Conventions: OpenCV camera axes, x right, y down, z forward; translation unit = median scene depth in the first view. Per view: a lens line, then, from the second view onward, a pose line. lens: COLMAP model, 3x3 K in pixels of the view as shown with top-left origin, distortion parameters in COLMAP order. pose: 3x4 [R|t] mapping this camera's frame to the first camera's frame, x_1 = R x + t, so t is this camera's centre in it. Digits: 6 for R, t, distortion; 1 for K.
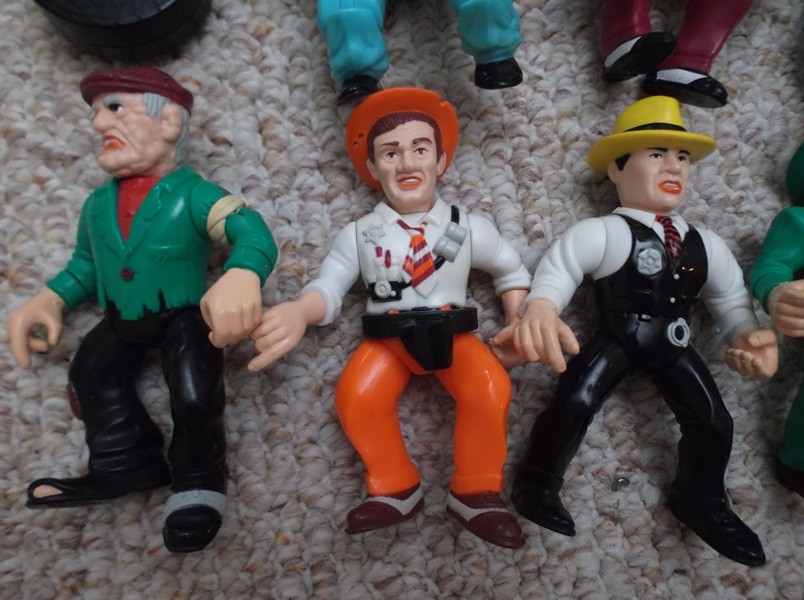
lens RADIAL K [[556.4, 0, 399.2], [0, 556.4, 295.5], [0, 0, 1]] dist [-0.003929, -0.000937]
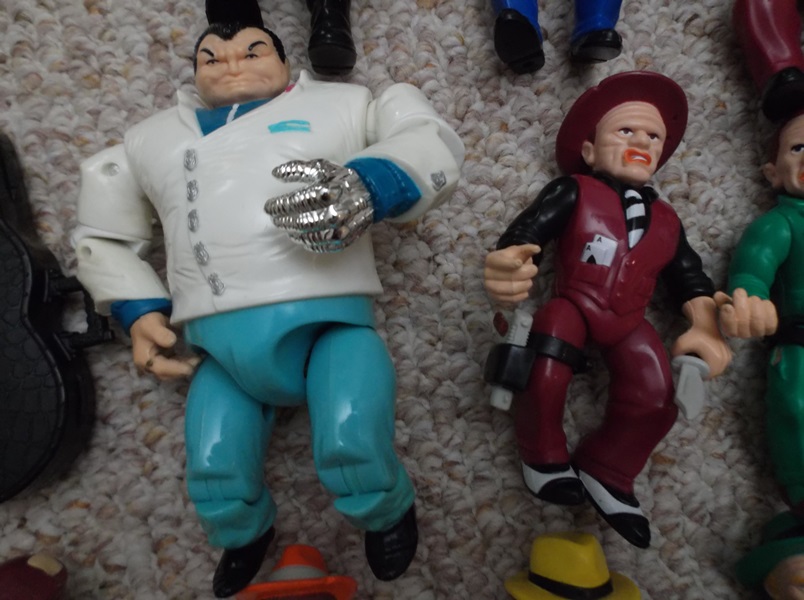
lens RADIAL K [[556.4, 0, 401.2], [0, 556.4, 299.3], [0, 0, 1]] dist [-0.003929, -0.000937]
pose [[0.997060, -0.066481, -0.038113, 0.220084], [0.066537, 0.997784, 0.000199, -0.673560], [0.038015, -0.002735, 0.999273, 0.082962]]
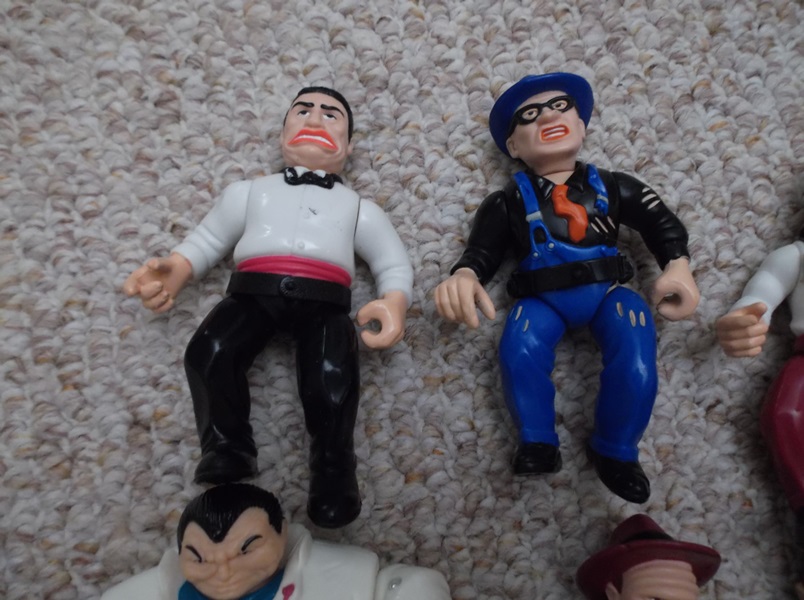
lens RADIAL K [[556.4, 0, 401.3], [0, 556.4, 301.0], [0, 0, 1]] dist [-0.003929, -0.000937]
pose [[0.998495, -0.054767, 0.002932, 0.213234], [0.054842, 0.996448, -0.063909, -1.287345], [0.000579, 0.063974, 0.997951, 0.148358]]
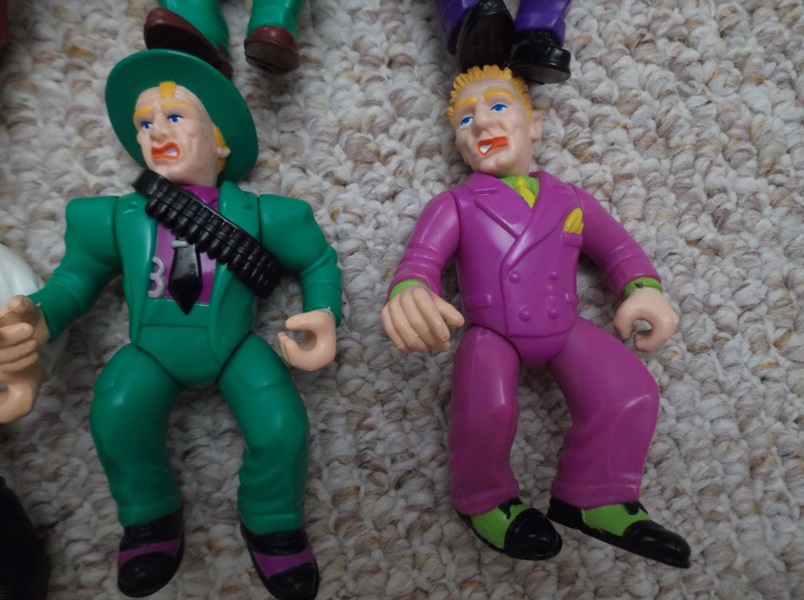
lens RADIAL K [[556.4, 0, 400.6], [0, 556.4, 301.3], [0, 0, 1]] dist [-0.003929, -0.000937]
pose [[0.993179, -0.116282, 0.008578, 1.029398], [0.115654, 0.991814, 0.054126, 0.000831], [-0.014801, -0.052765, 0.998497, 0.166649]]
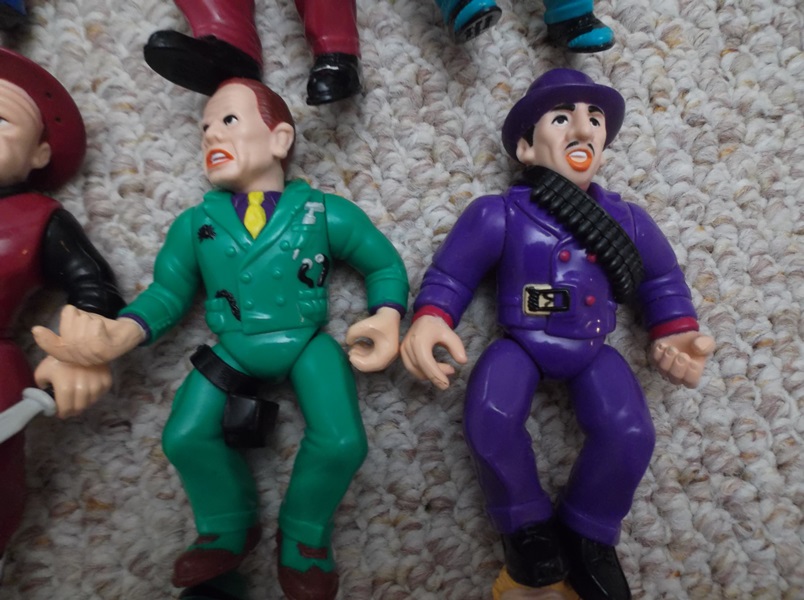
lens RADIAL K [[556.4, 0, 401.6], [0, 556.4, 302.6], [0, 0, 1]] dist [-0.003929, -0.000937]
pose [[0.993992, -0.109081, 0.008996, 1.050190], [0.108768, 0.993614, 0.029999, -0.637474], [-0.012211, -0.028840, 0.999509, 0.245666]]
